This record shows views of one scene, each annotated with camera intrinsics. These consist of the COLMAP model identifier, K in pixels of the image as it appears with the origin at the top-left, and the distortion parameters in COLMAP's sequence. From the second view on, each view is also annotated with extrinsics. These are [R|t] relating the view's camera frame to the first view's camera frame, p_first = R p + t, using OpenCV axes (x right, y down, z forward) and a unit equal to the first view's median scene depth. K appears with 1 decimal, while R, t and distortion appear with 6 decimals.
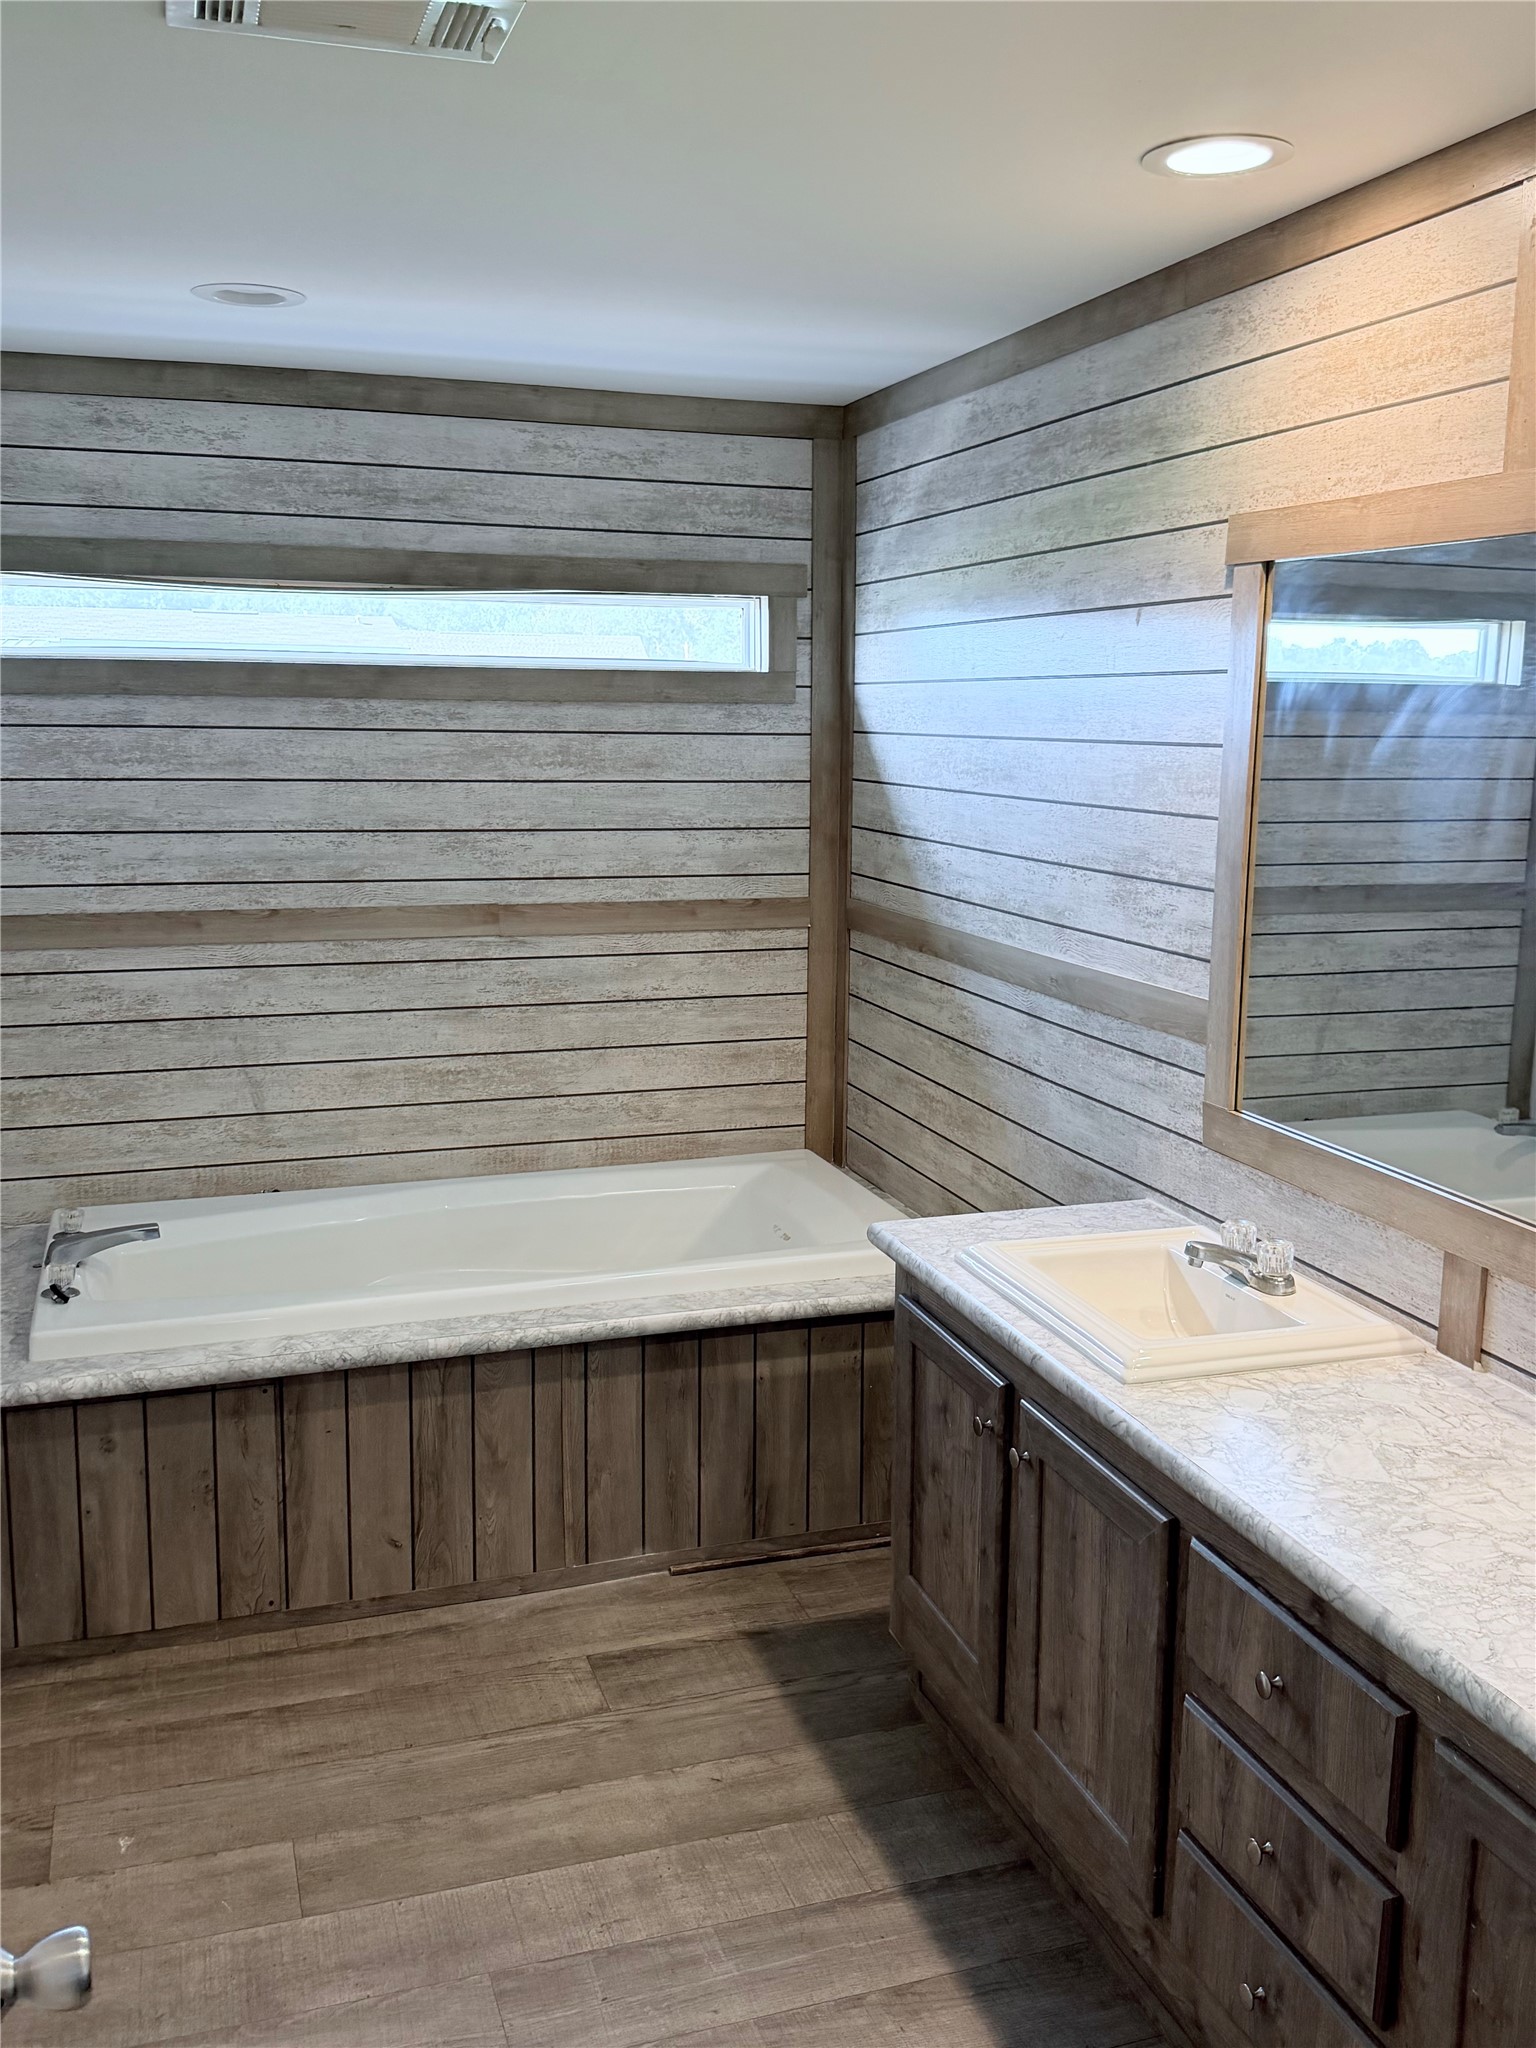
lens RADIAL K [[1841.5, 0, 784.2], [0, 1841.5, 1032.2], [0, 0, 1]] dist [0.182741, -0.414926]
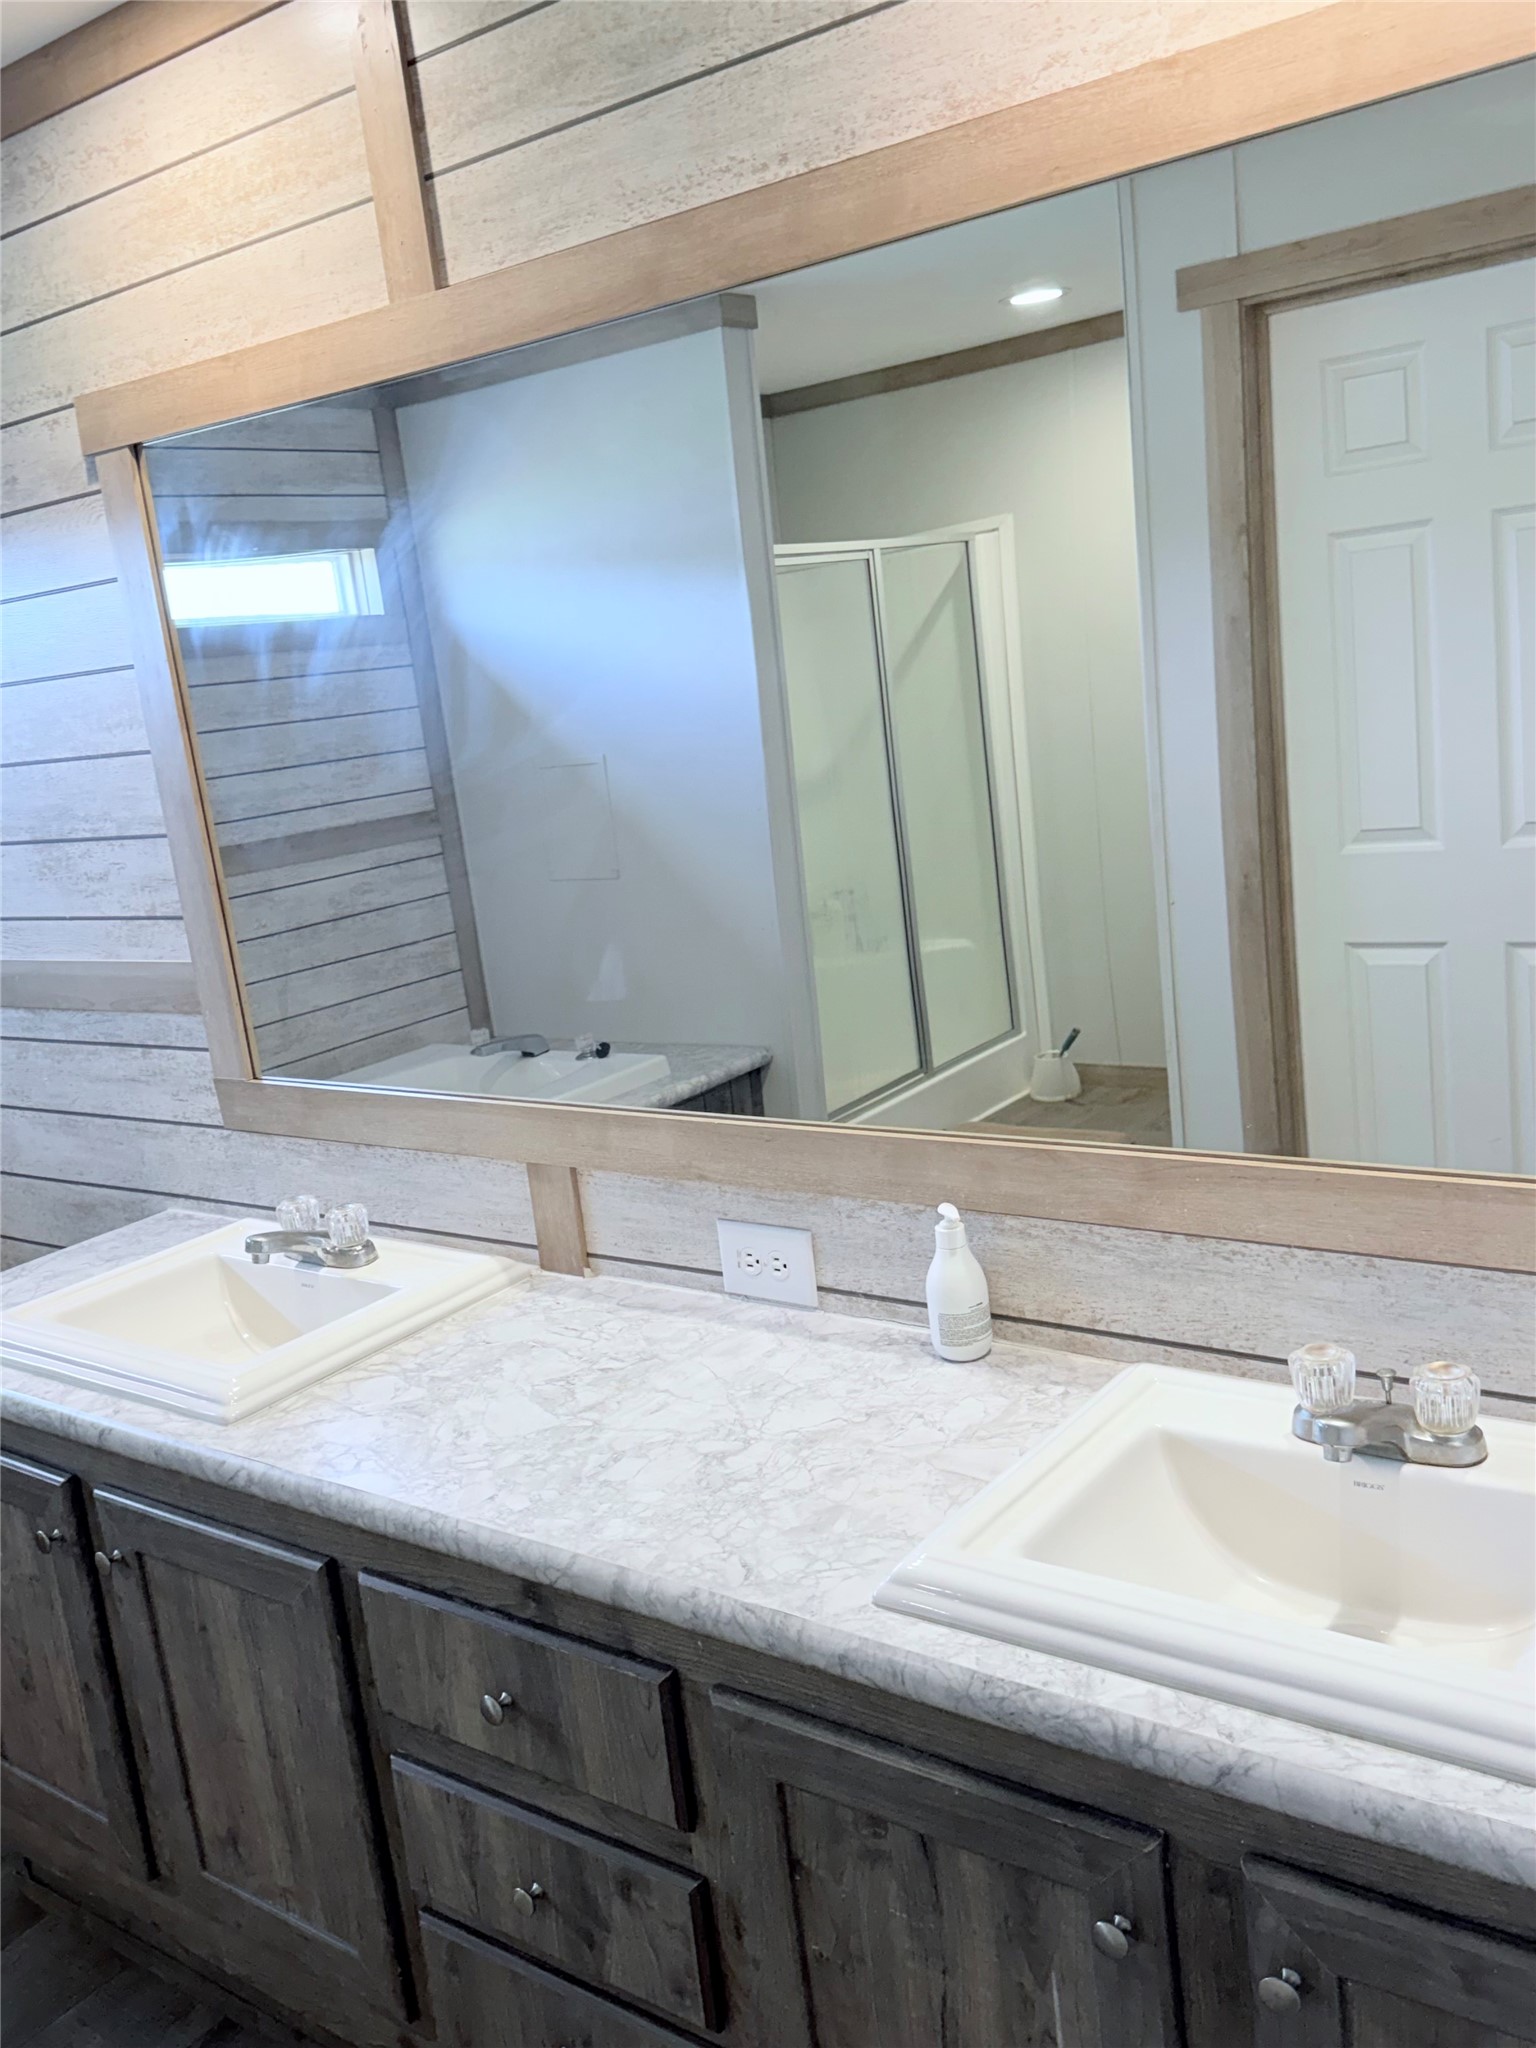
lens RADIAL K [[1797.4, 0, 762.8], [0, 1797.4, 1006.8], [0, 0, 1]] dist [0.113910, -0.212585]
pose [[0.815477, -0.218332, 0.536030, -0.011174], [0.225201, 0.972834, 0.053644, 0.019317], [-0.533180, 0.076968, 0.842493, 0.172787]]
